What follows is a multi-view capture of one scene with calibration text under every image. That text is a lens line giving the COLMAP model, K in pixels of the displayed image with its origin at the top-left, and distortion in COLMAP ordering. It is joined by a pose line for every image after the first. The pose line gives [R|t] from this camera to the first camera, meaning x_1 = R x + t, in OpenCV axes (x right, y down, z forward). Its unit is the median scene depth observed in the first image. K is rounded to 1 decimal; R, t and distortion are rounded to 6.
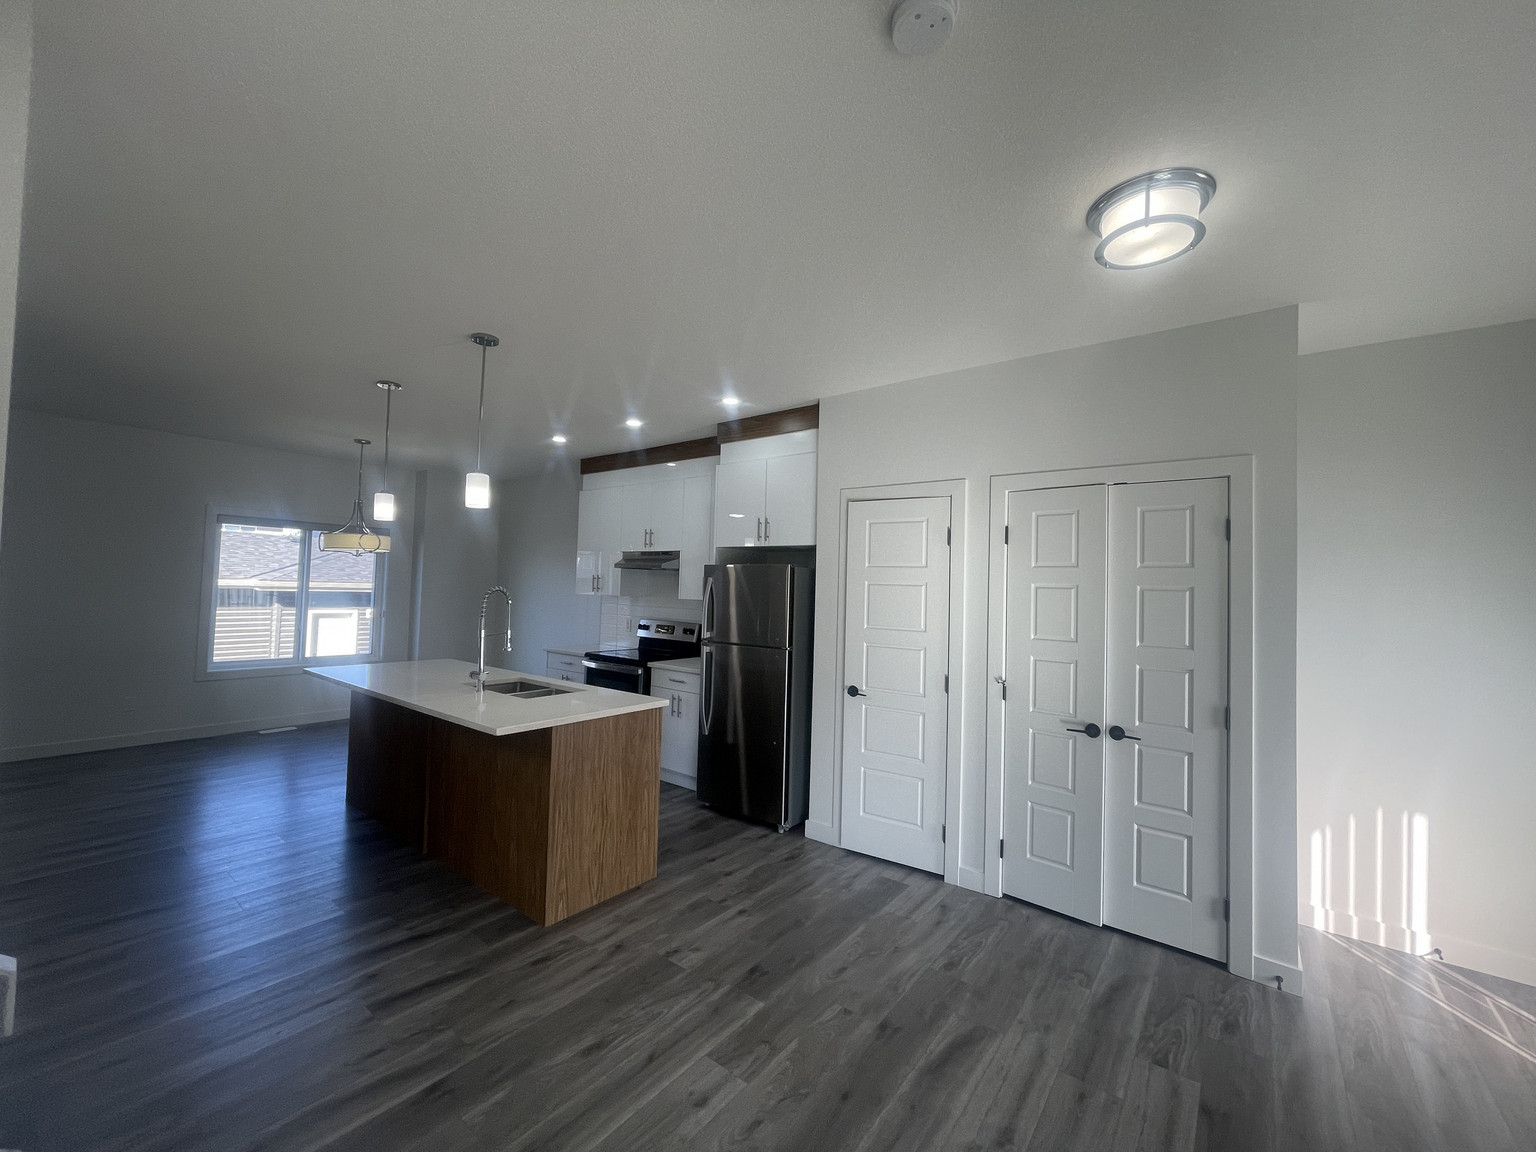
lens RADIAL K [[618.9, 0, 768.5], [0, 618.9, 568.3], [0, 0, 1]] dist [0.000162, -0.000204]
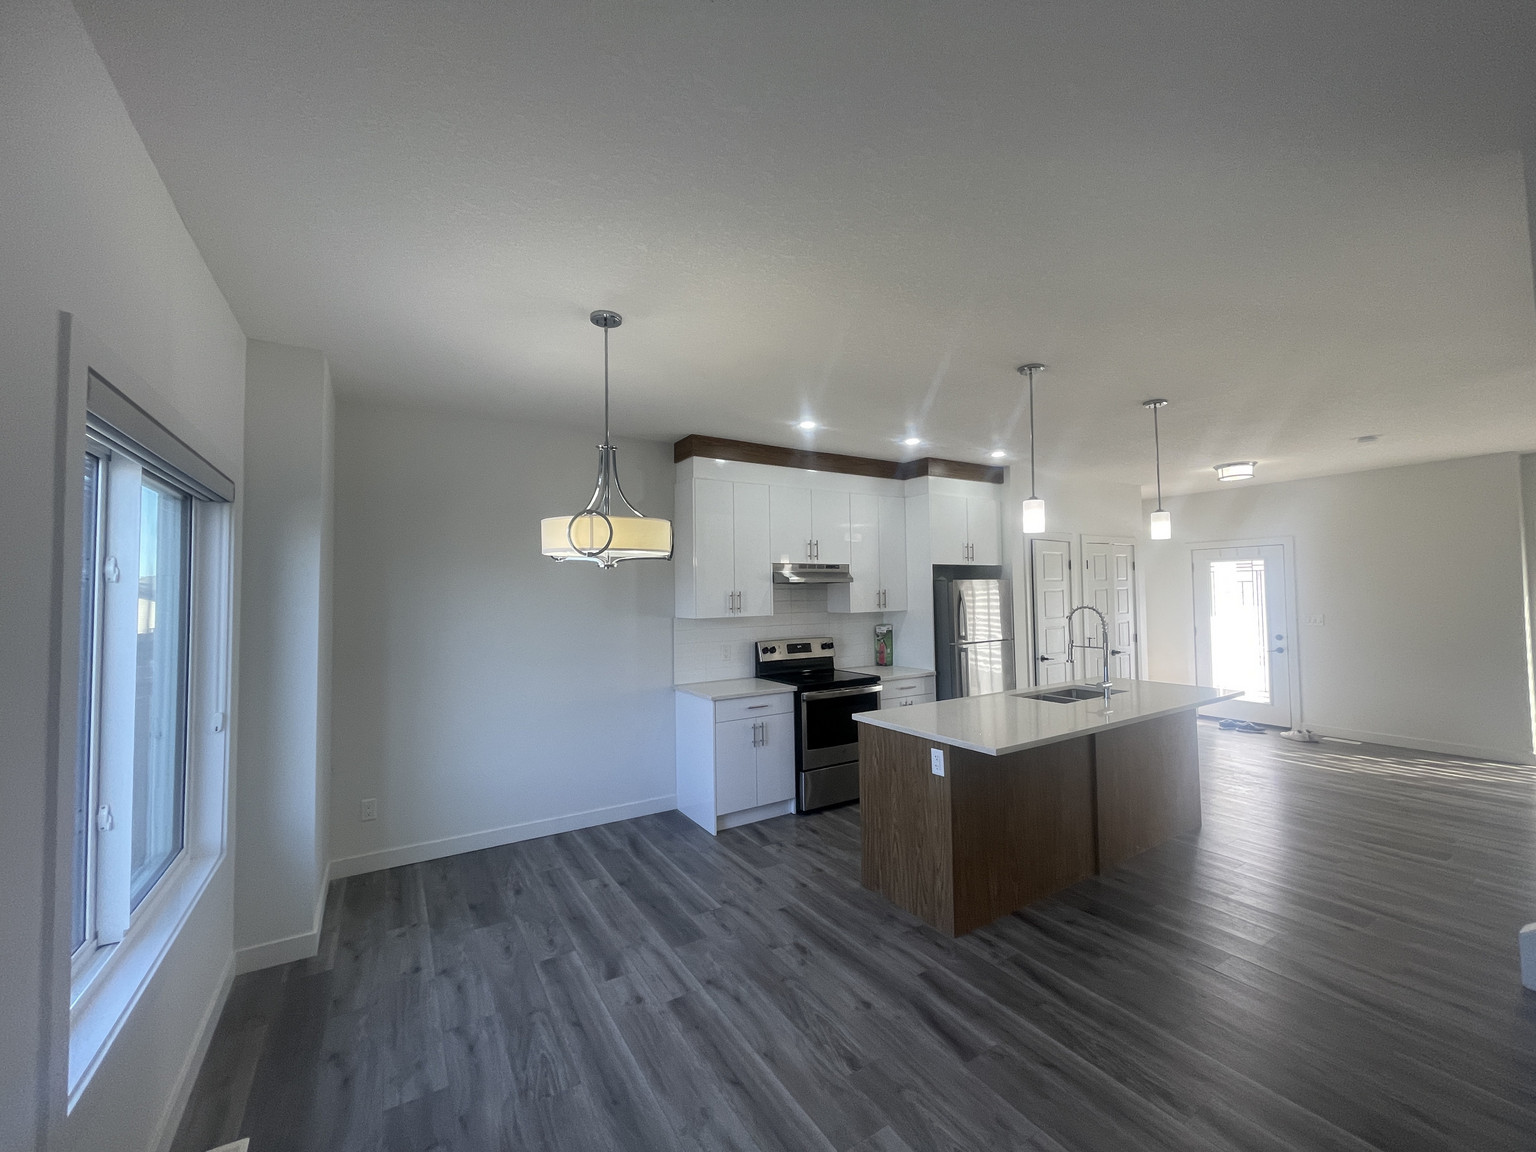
lens RADIAL K [[618.9, 0, 768.5], [0, 618.9, 568.3], [0, 0, 1]] dist [0.000162, -0.000204]
pose [[0.351593, 0.011838, 0.936078, -1.121693], [-0.003521, 0.999930, -0.011323, -0.010661], [-0.936146, 0.000685, 0.351610, 0.767099]]
